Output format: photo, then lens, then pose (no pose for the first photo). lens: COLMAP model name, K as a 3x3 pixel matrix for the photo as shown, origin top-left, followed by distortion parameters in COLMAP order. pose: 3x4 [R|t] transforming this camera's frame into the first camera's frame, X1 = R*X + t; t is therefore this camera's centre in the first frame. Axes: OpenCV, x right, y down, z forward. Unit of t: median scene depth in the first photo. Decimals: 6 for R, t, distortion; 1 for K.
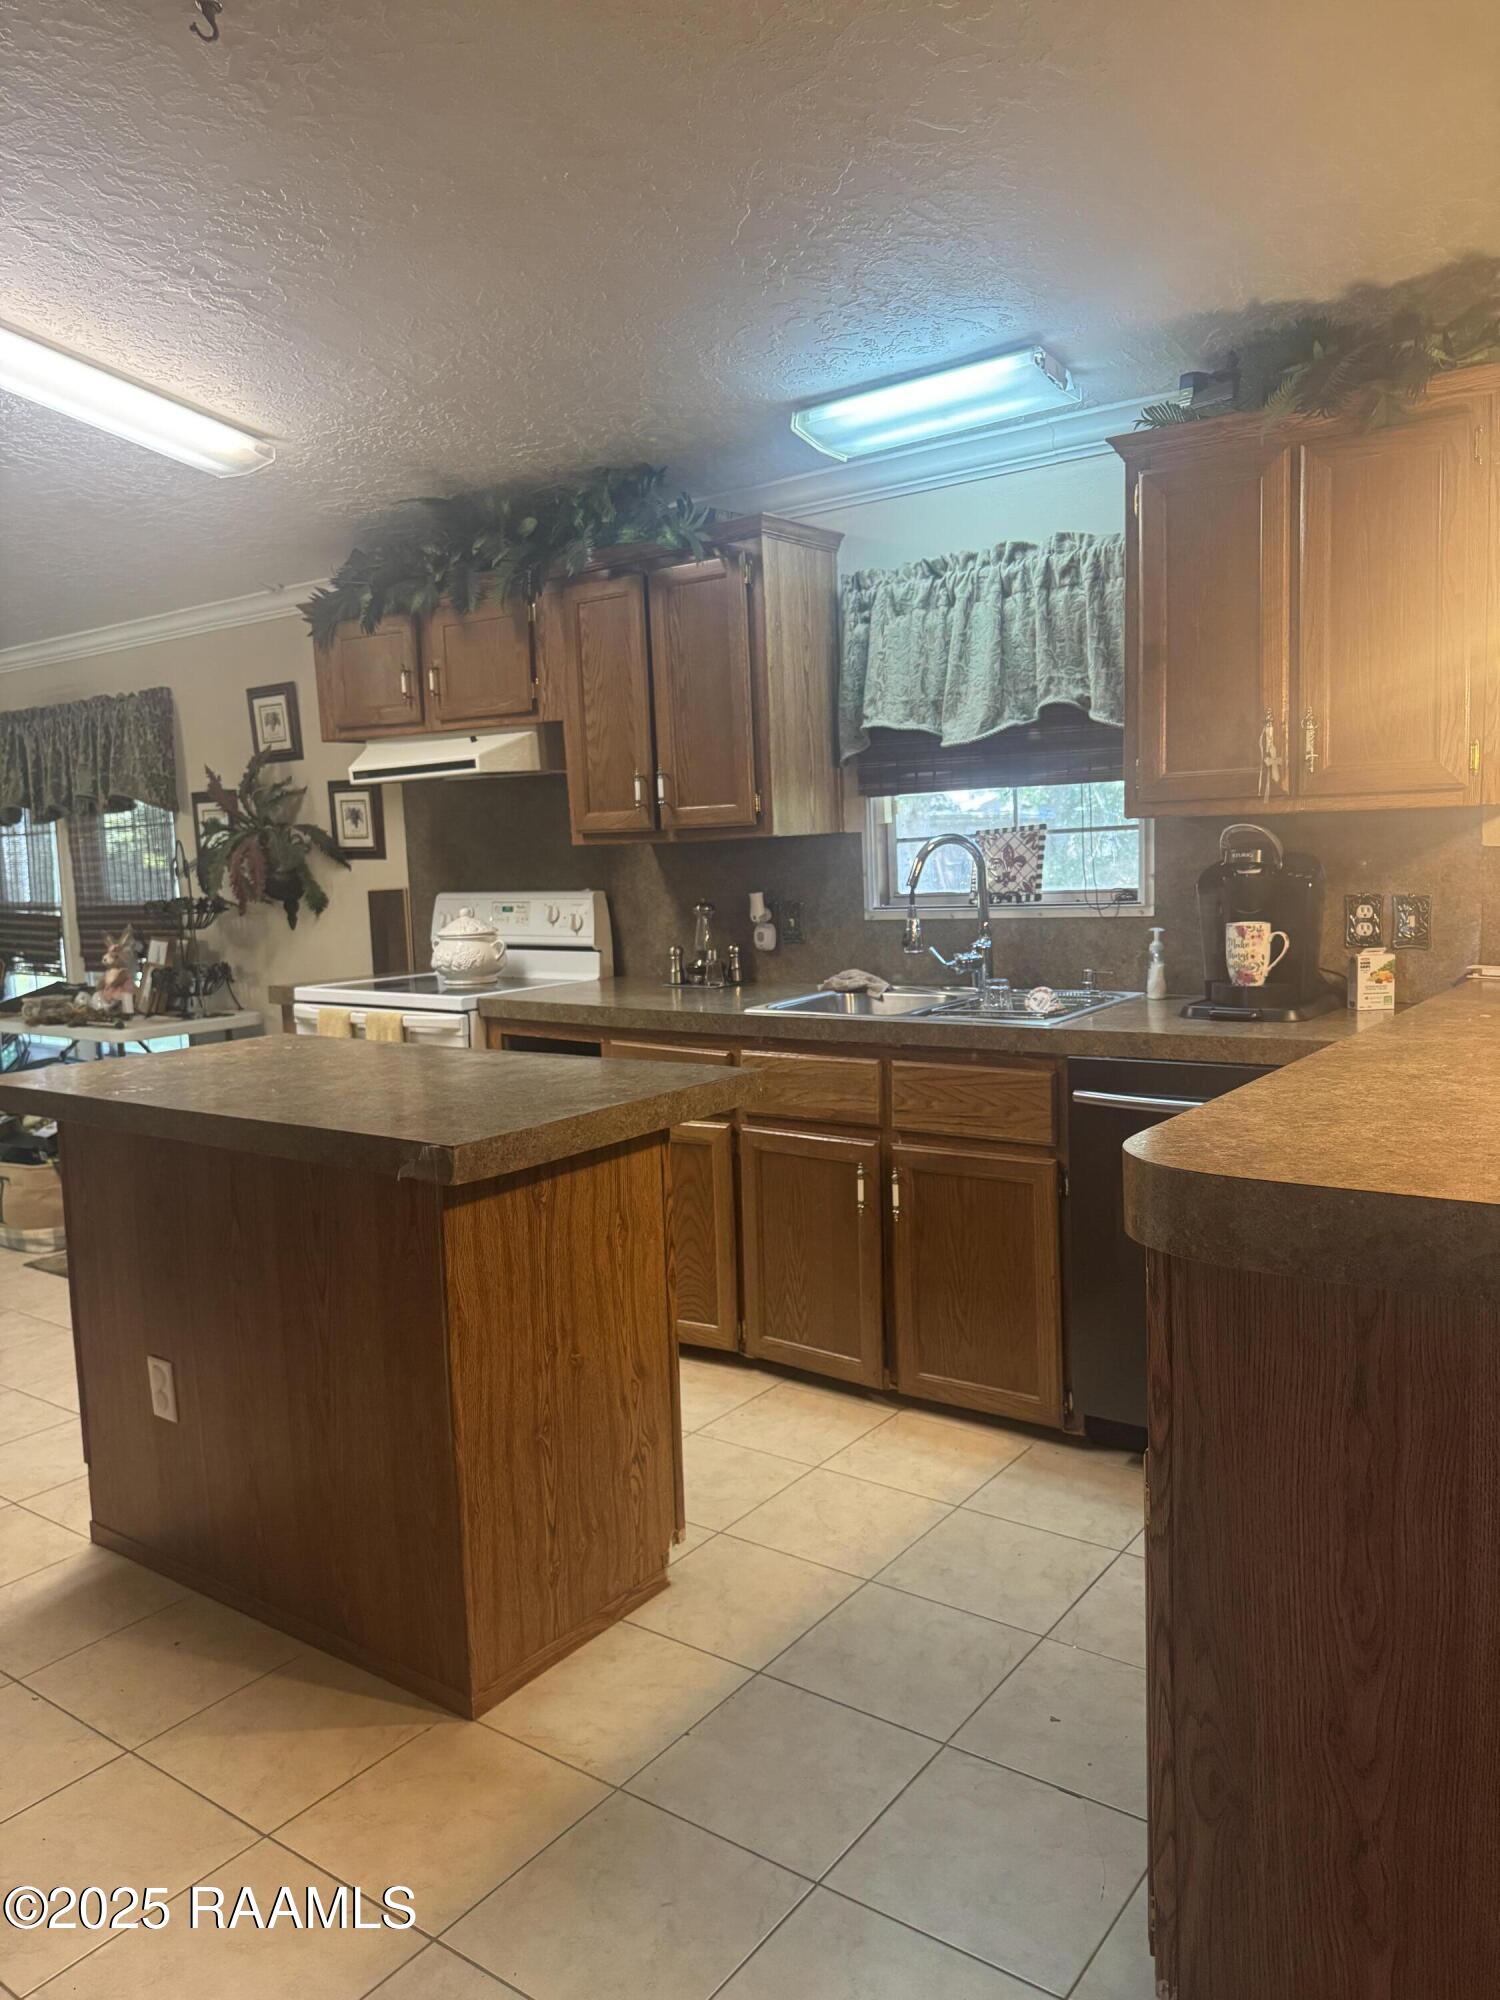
lens RADIAL K [[1416.4, 0, 747.7], [0, 1416.4, 1012.2], [0, 0, 1]] dist [0.045978, -0.063281]
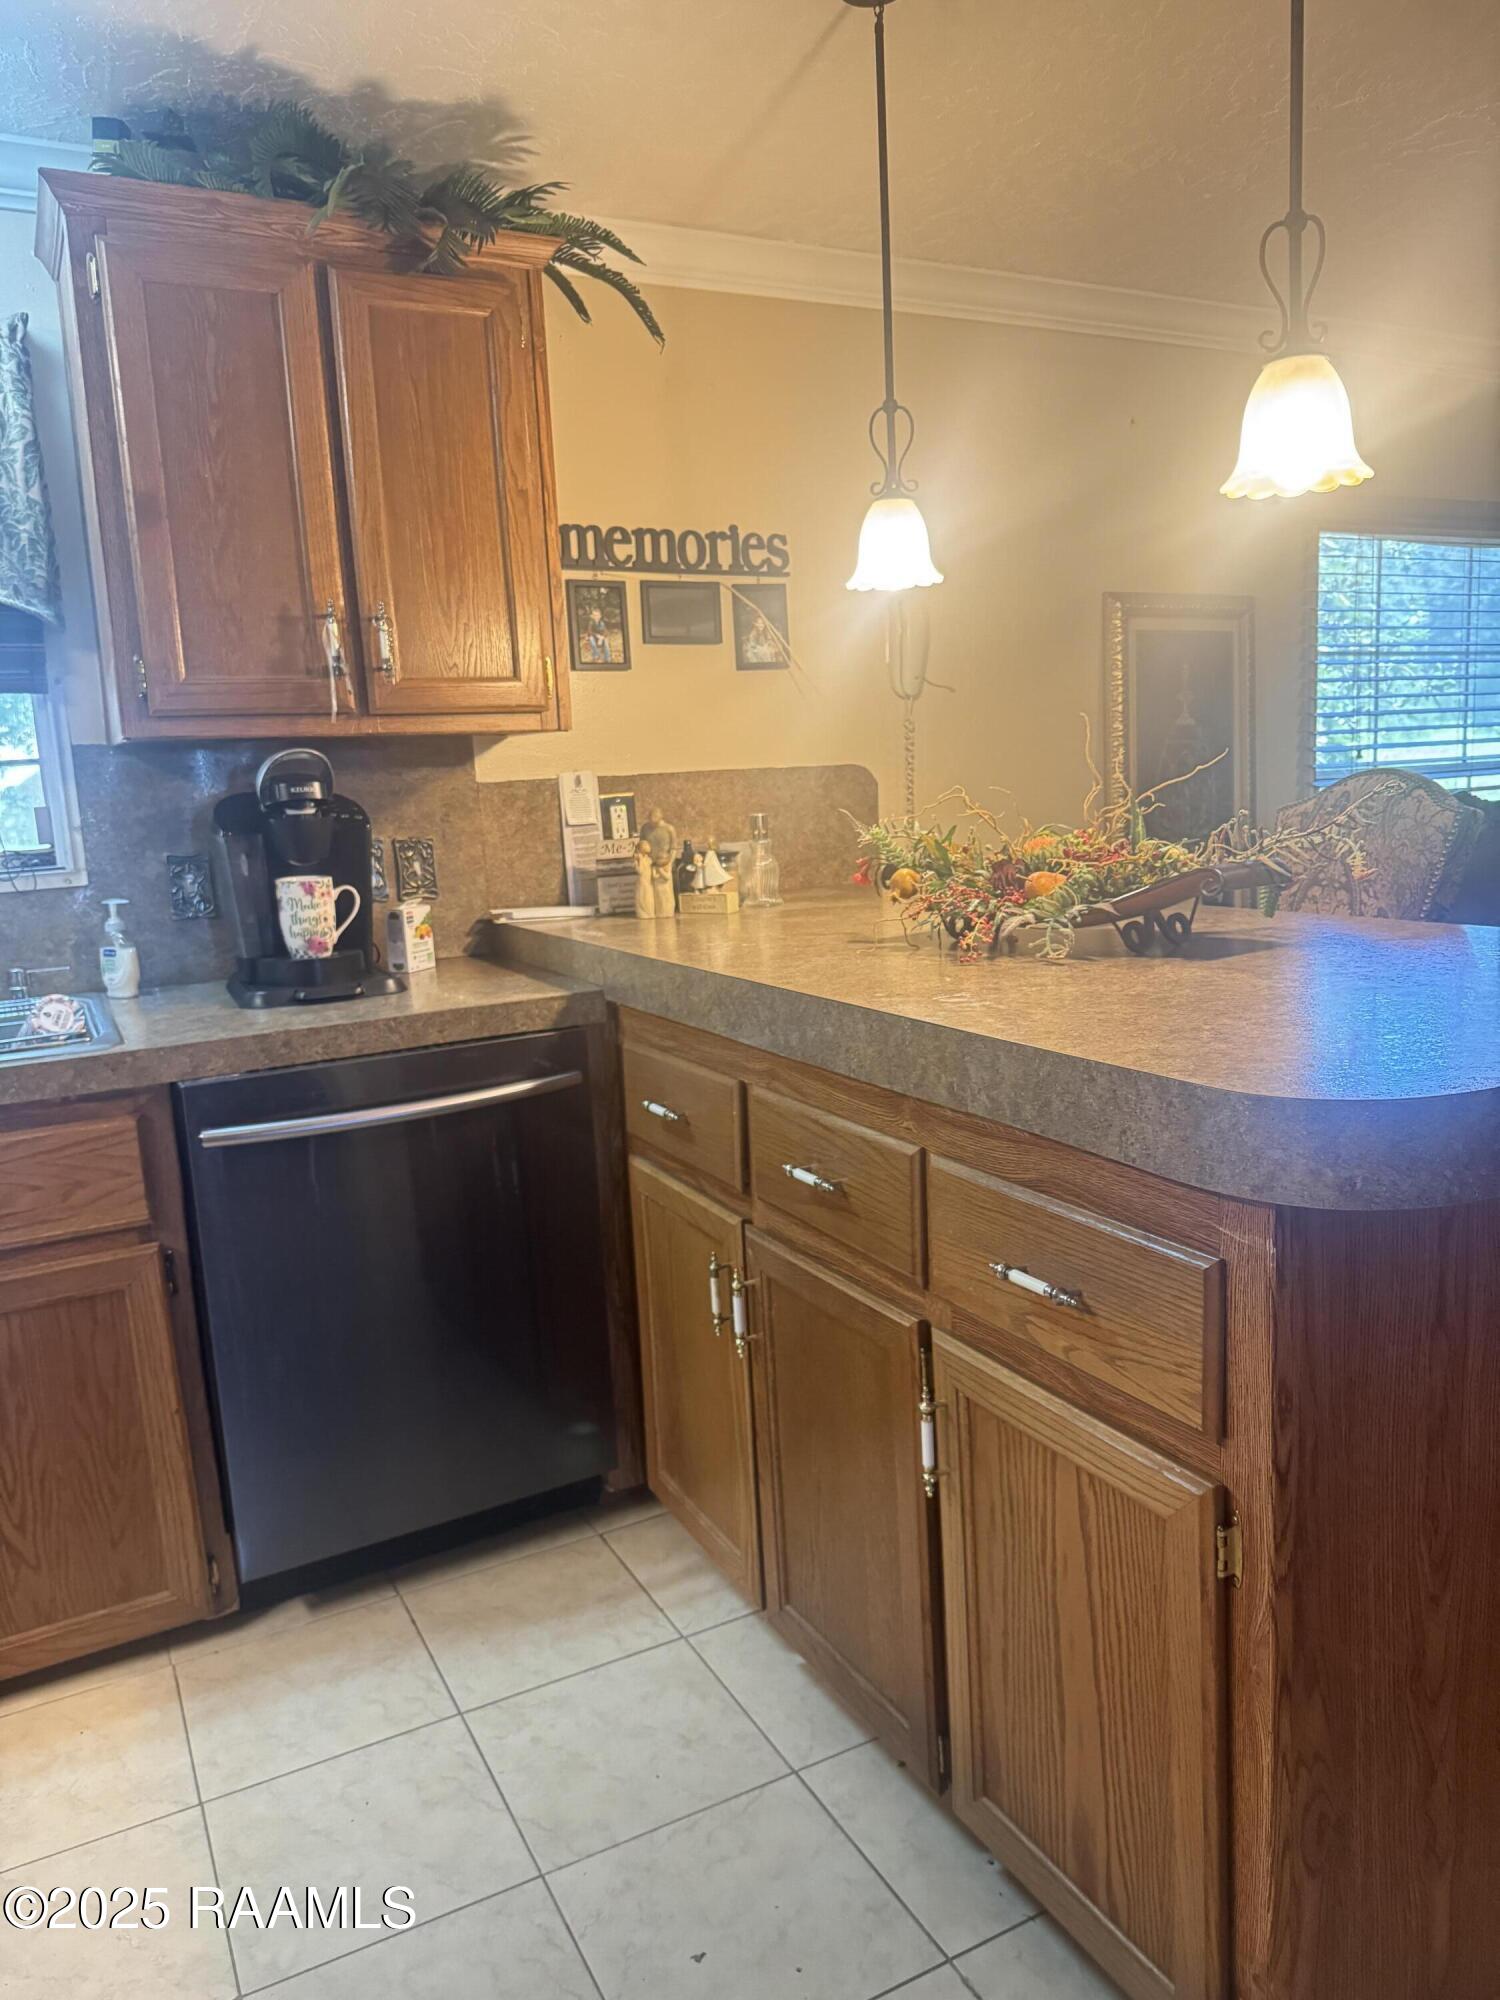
lens RADIAL K [[1416.4, 0, 747.7], [0, 1416.4, 1012.2], [0, 0, 1]] dist [0.045978, -0.063281]
pose [[0.441948, -0.139027, 0.886202, -0.267386], [0.135841, 0.986896, 0.087080, -0.026949], [-0.886696, 0.081898, 0.455042, 0.470642]]
